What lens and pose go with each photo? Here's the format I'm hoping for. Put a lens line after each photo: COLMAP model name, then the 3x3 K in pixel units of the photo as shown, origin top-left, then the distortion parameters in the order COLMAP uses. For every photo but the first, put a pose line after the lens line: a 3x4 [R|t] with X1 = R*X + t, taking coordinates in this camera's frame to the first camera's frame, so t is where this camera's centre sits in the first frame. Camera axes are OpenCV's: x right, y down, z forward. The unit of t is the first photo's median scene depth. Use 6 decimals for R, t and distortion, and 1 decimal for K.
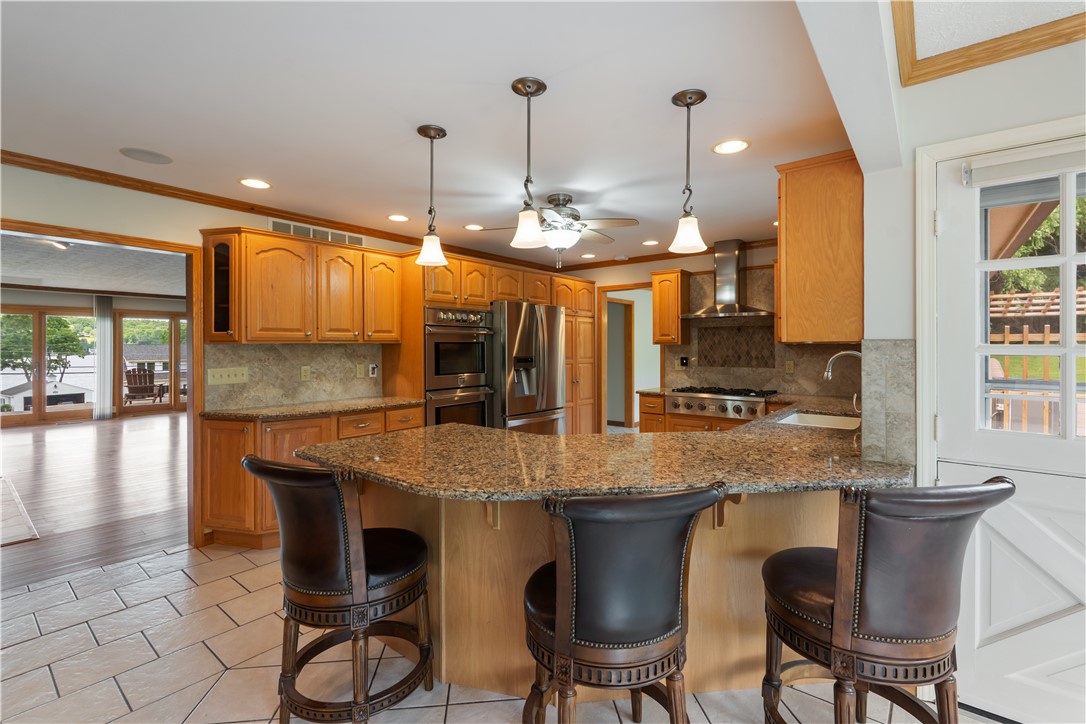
lens RADIAL K [[483.1, 0, 547.6], [0, 483.1, 350.9], [0, 0, 1]] dist [-0.004510, 0.000346]
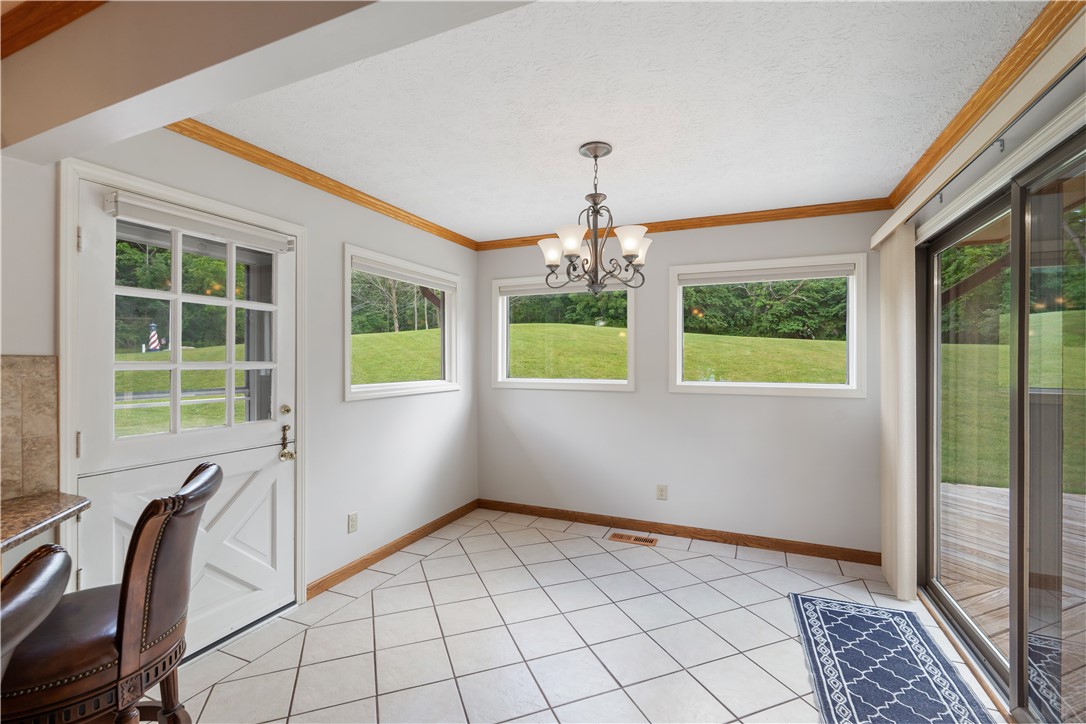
lens RADIAL K [[483.1, 0, 541.2], [0, 483.1, 360.6], [0, 0, 1]] dist [-0.004510, 0.000346]
pose [[-0.257416, 0.000398, 0.966300, -0.385082], [0.009295, 0.999955, 0.002064, -0.006961], [-0.966256, 0.009513, -0.257408, 0.323975]]
